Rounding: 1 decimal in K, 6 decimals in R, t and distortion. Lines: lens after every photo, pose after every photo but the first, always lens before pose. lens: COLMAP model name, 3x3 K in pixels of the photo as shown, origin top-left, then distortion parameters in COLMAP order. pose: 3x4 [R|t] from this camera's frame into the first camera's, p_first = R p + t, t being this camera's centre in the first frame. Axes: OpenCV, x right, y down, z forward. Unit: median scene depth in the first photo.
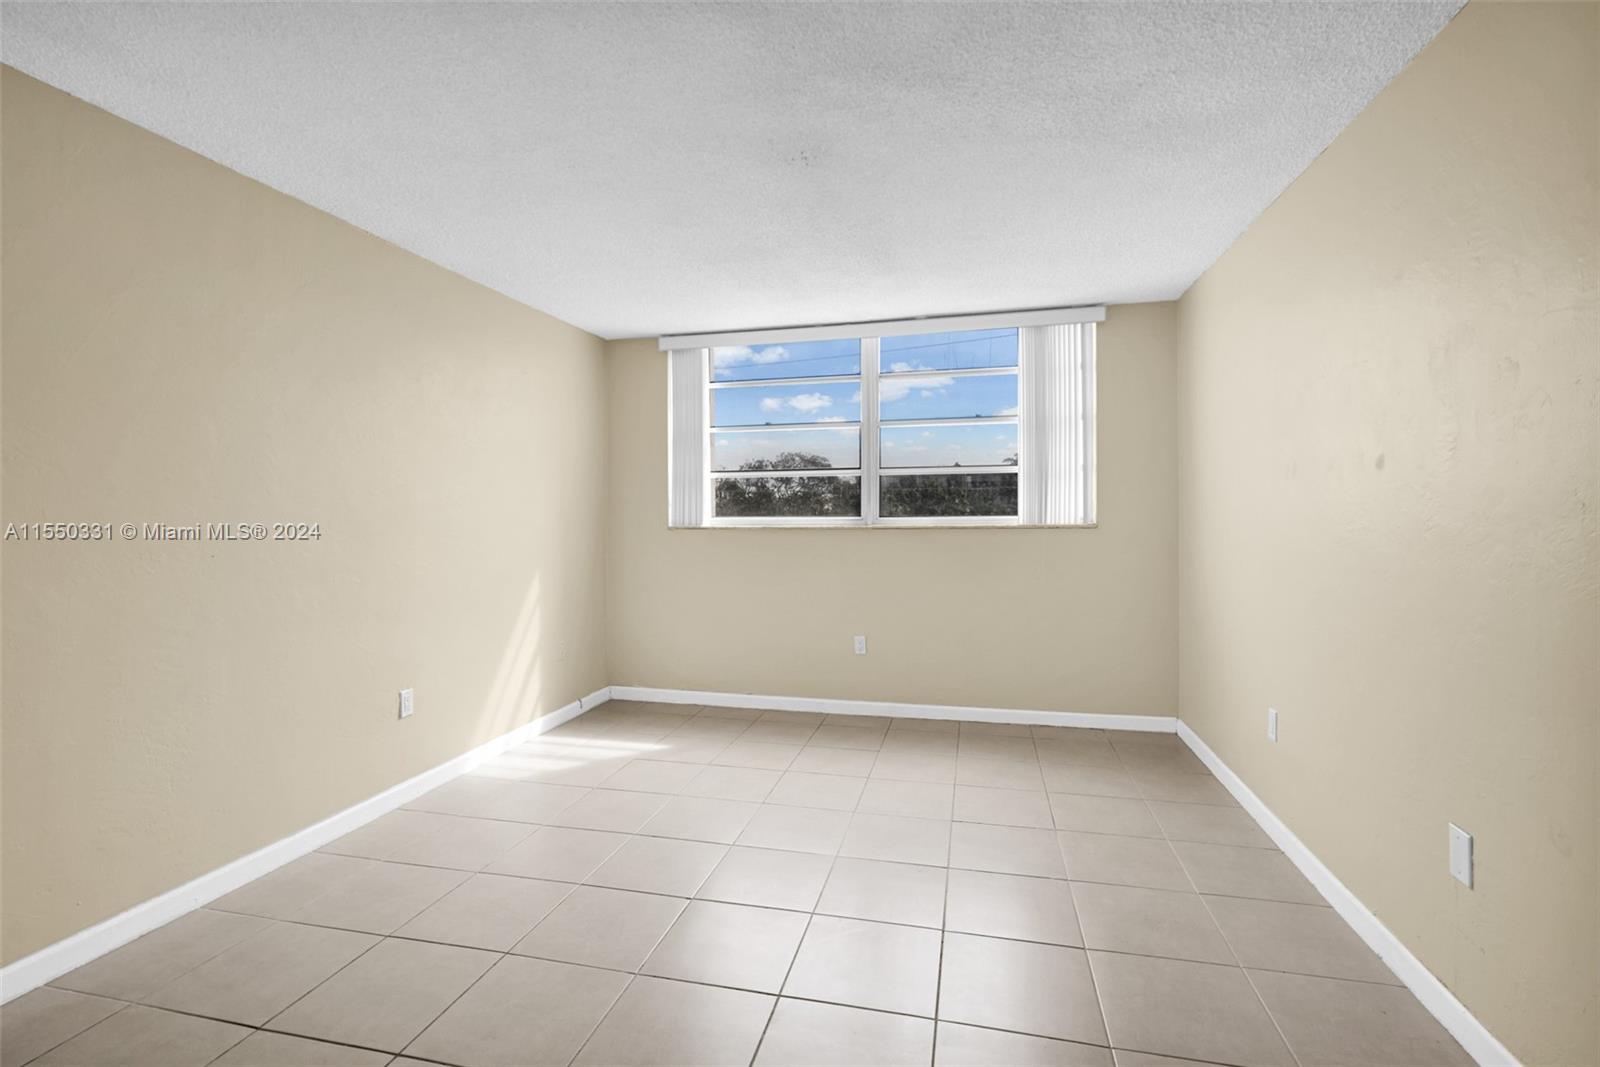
lens RADIAL K [[719.0, 0, 800.9], [0, 719.0, 537.6], [0, 0, 1]] dist [-0.000942, 0.000024]
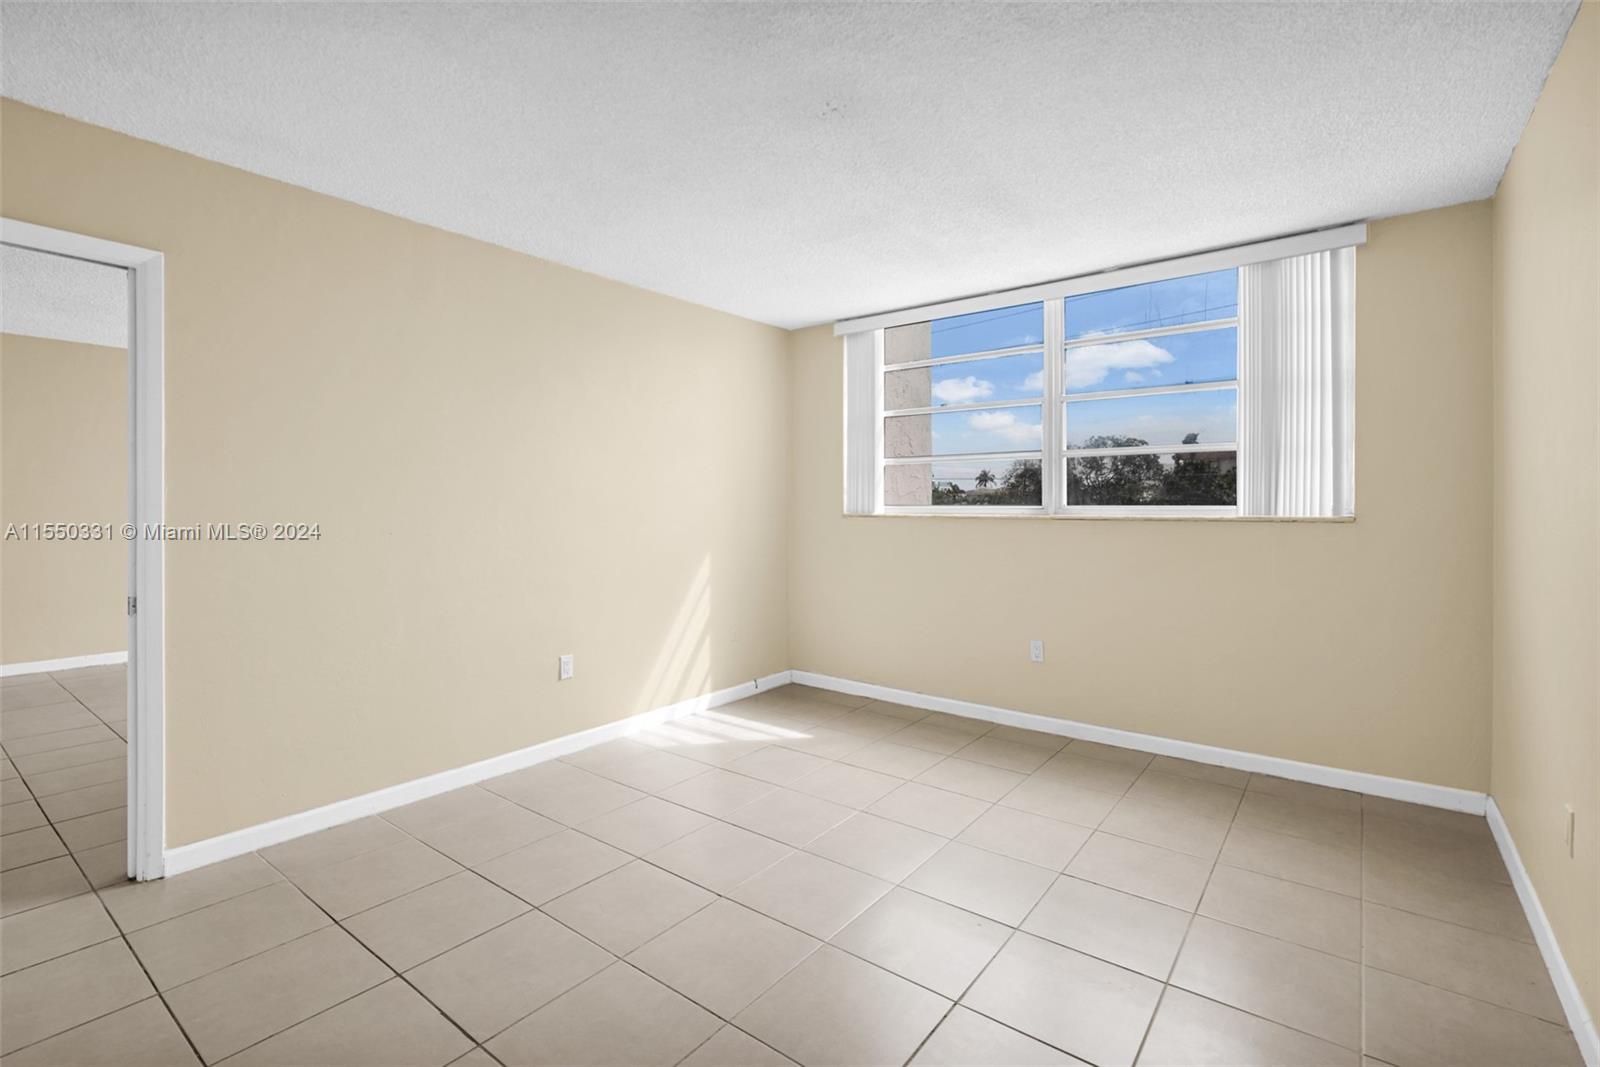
lens RADIAL K [[720.0, 0, 803.2], [0, 720.0, 527.4], [0, 0, 1]] dist [0.000268, 0.000029]
pose [[0.914838, 0.019032, -0.403373, 0.185642], [-0.018151, 0.999817, 0.006009, -0.002500], [0.403414, 0.001824, 0.915016, 0.084516]]
